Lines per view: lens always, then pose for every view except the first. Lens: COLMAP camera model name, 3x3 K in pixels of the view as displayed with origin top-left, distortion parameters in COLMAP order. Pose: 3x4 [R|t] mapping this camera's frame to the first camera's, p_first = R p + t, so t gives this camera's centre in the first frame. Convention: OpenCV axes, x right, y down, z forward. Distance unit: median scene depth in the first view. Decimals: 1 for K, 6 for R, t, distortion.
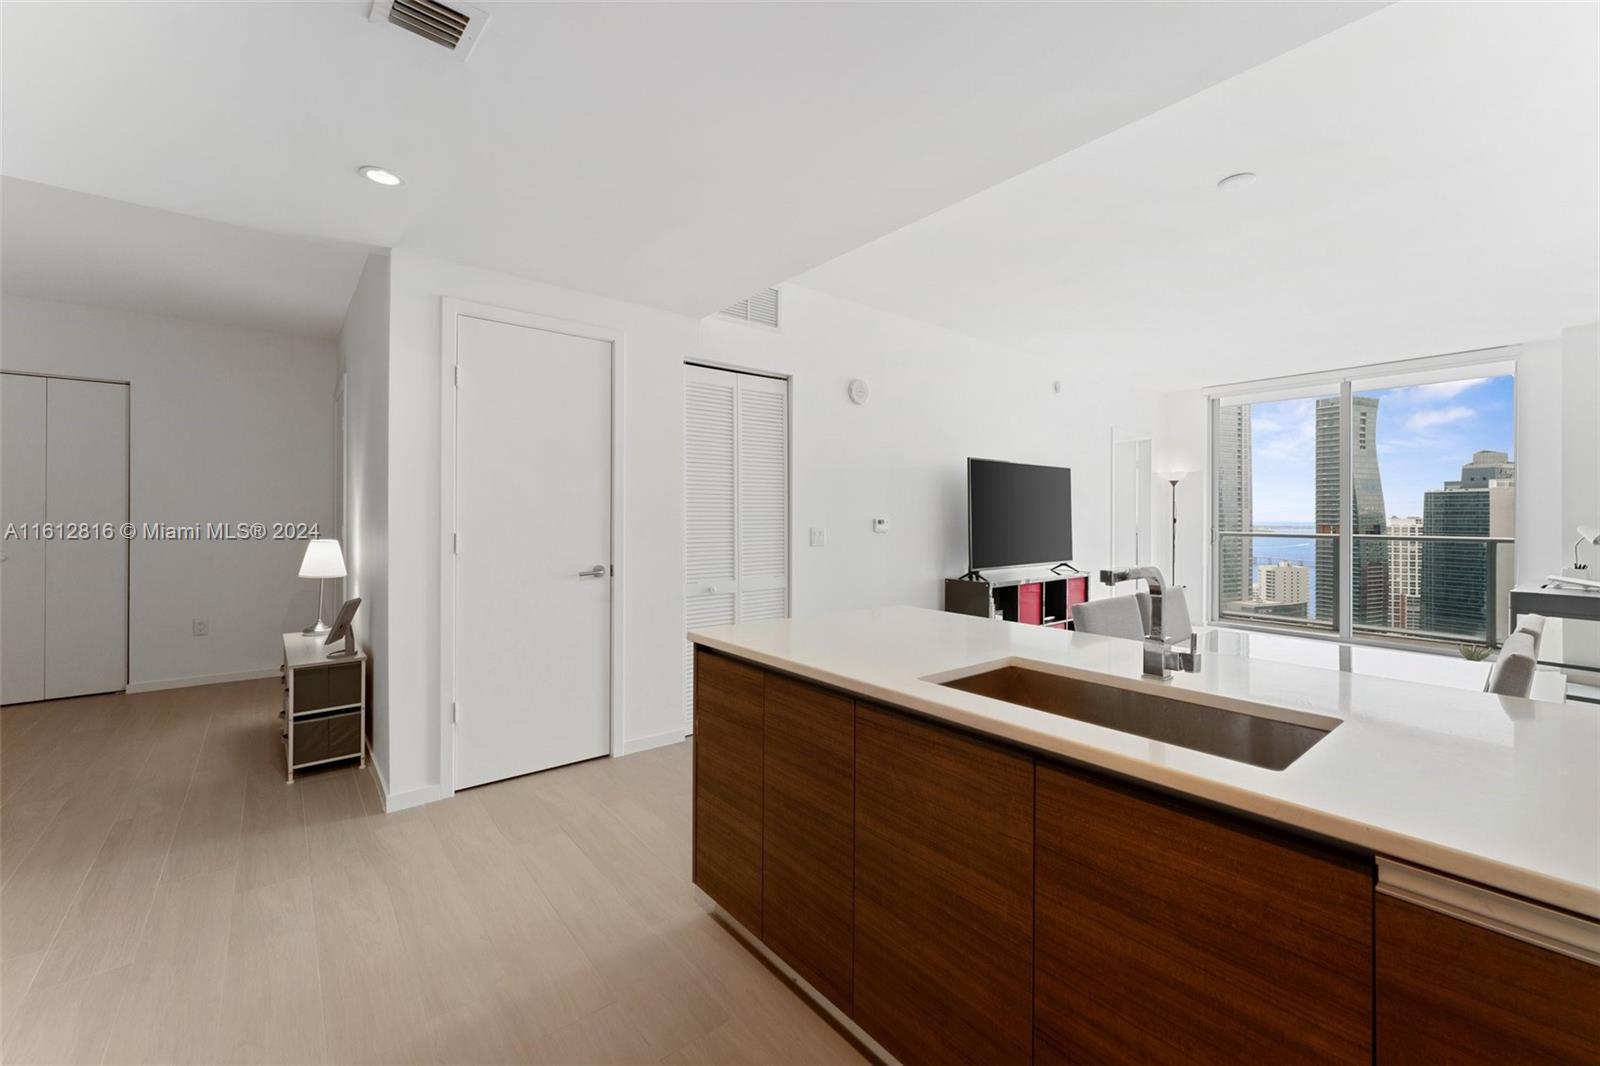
lens RADIAL K [[654.5, 0, 789.2], [0, 654.5, 511.6], [0, 0, 1]] dist [-0.001599, -0.000069]
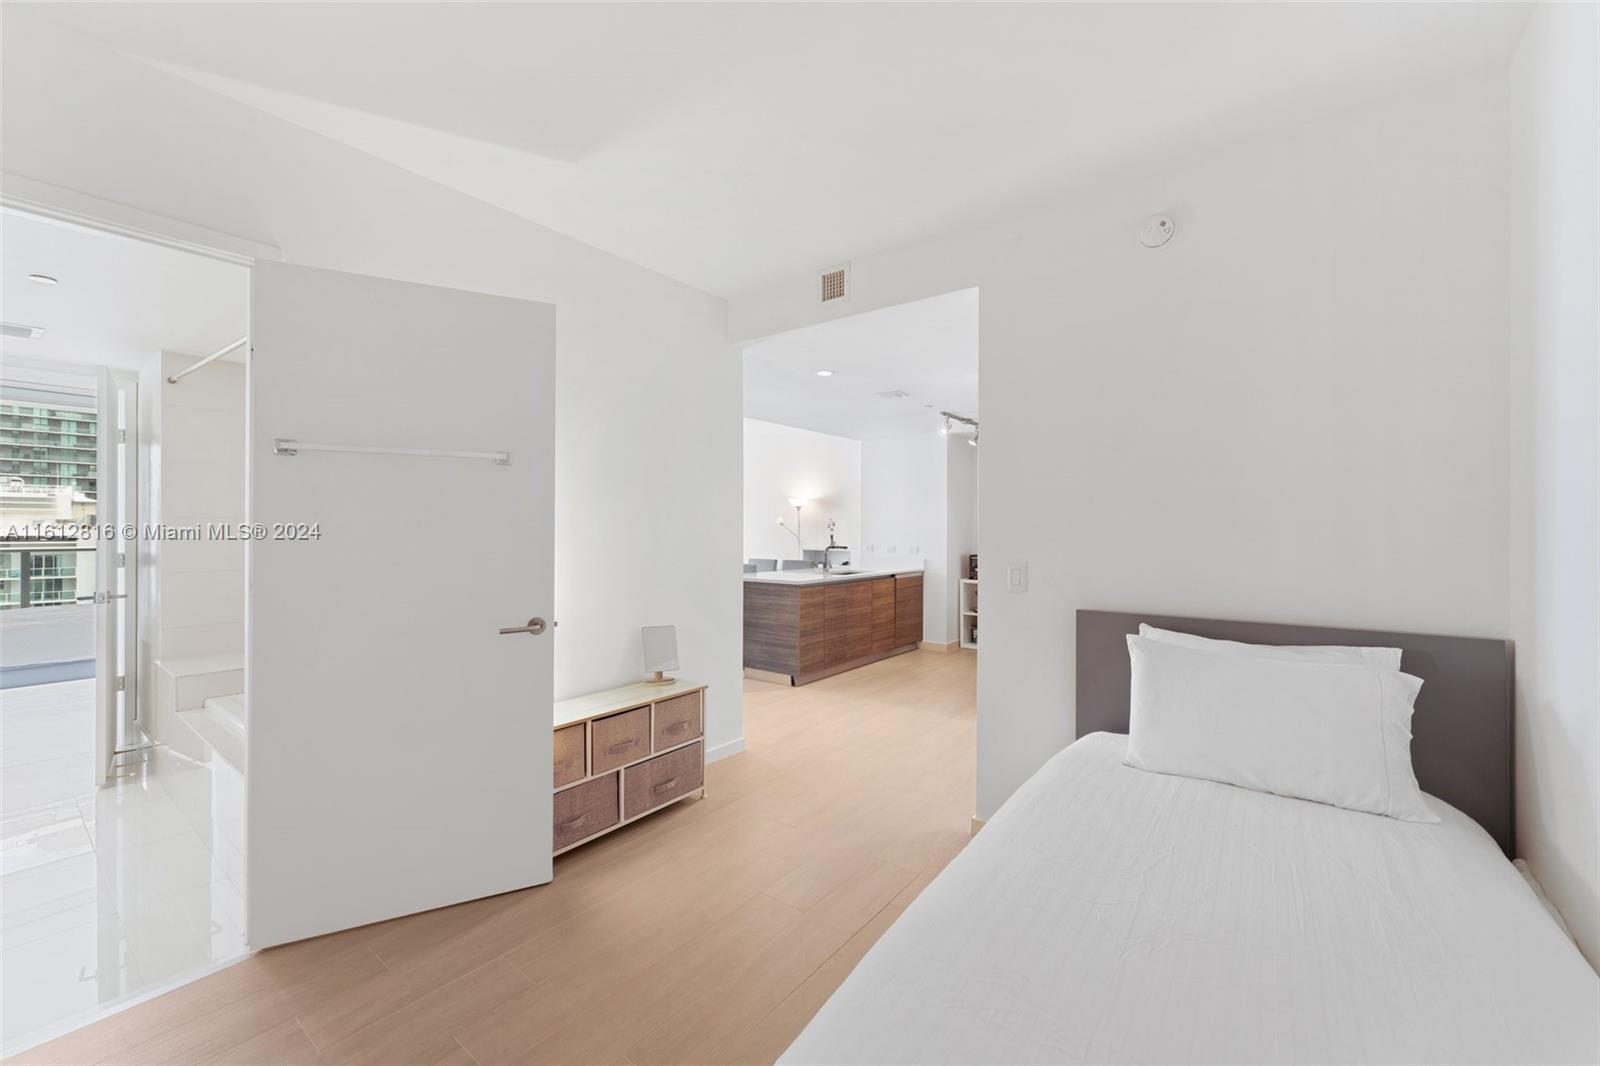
lens RADIAL K [[627.6, 0, 798.9], [0, 627.6, 527.7], [0, 0, 1]] dist [-0.002683, -0.000556]
pose [[-0.245835, -0.005250, 0.969298, -2.945434], [-0.007780, 0.999964, 0.003443, -0.041753], [-0.969281, -0.006695, -0.245867, 1.862167]]
